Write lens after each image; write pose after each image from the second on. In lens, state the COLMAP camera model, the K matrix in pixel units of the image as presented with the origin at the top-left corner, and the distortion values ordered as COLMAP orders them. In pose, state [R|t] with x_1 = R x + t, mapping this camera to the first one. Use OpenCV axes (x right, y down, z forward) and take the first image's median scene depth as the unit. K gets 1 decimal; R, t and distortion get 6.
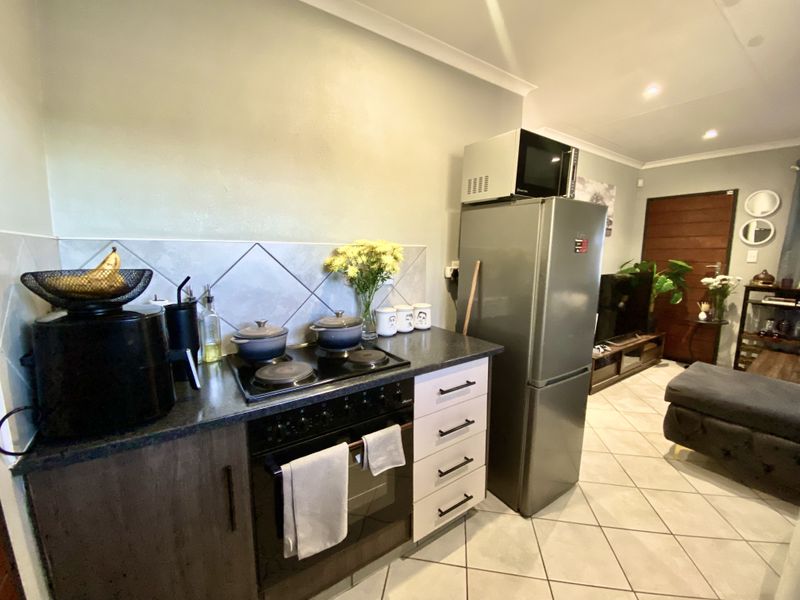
lens RADIAL K [[321.5, 0, 399.0], [0, 321.5, 298.7], [0, 0, 1]] dist [0.020977, -0.020051]
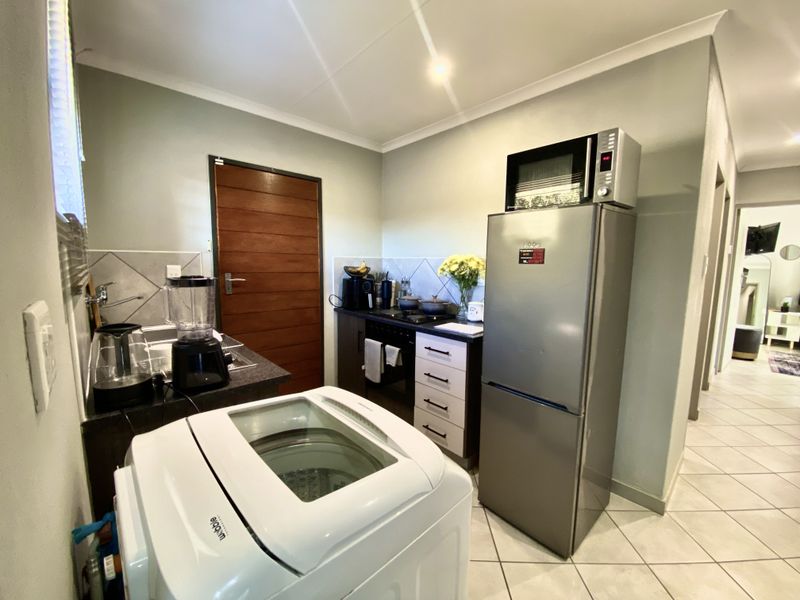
lens RADIAL K [[321.5, 0, 399.0], [0, 321.5, 298.7], [0, 0, 1]] dist [0.020977, -0.020051]
pose [[0.134604, 0.110436, -0.984726, 0.706941], [-0.150303, 0.984547, 0.089870, -0.033085], [0.979434, 0.135911, 0.149123, 0.243927]]
